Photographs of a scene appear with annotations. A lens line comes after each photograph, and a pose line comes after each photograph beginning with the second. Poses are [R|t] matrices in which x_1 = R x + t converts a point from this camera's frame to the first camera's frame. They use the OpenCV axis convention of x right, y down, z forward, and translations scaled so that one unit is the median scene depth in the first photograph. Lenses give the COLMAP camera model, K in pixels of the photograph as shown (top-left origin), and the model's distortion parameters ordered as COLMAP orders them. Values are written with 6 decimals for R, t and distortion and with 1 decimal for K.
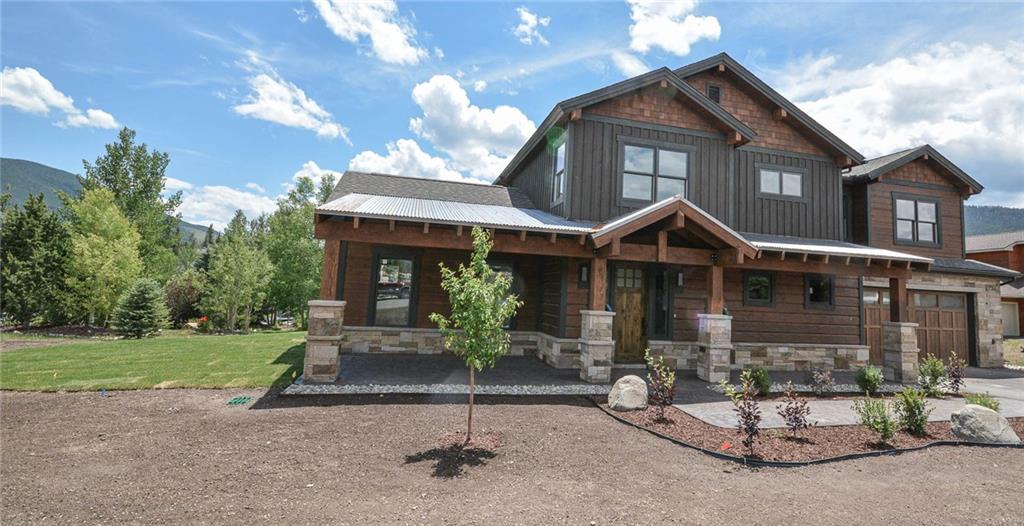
lens RADIAL K [[490.4, 0, 542.4], [0, 490.4, 237.2], [0, 0, 1]] dist [-0.000275, -0.000541]
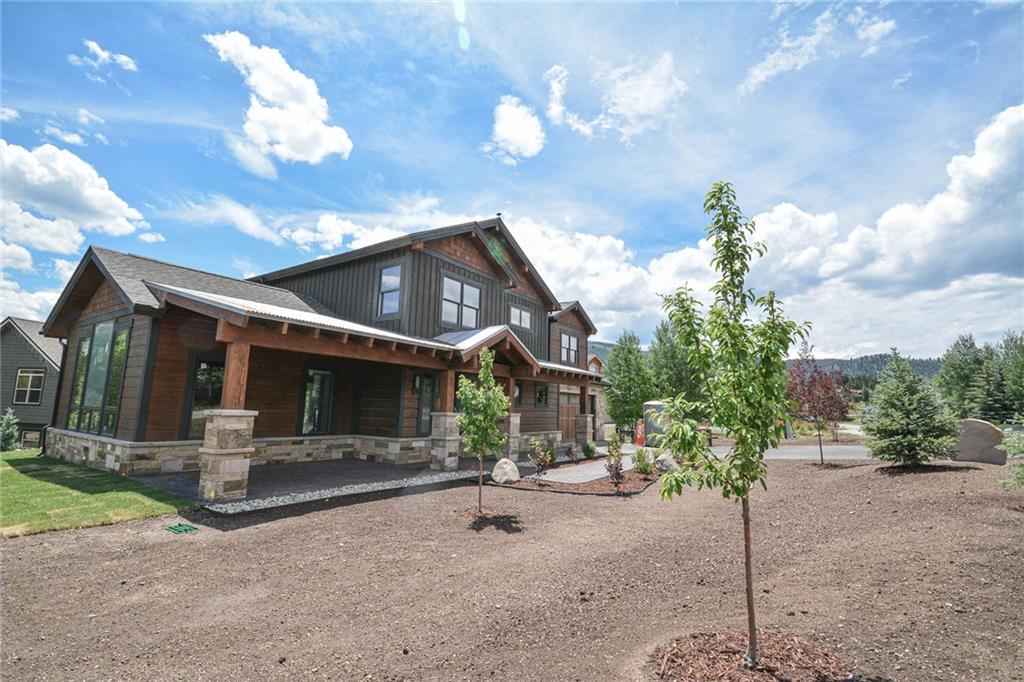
lens RADIAL K [[464.8, 0, 512.0], [0, 464.8, 341.0], [0, 0, 1]] dist [0.014092, -0.012976]
pose [[0.759596, 0.067844, 0.646847, -0.452991], [-0.064422, 0.997502, -0.028971, -0.005628], [-0.647196, -0.019664, 0.762070, 0.003856]]
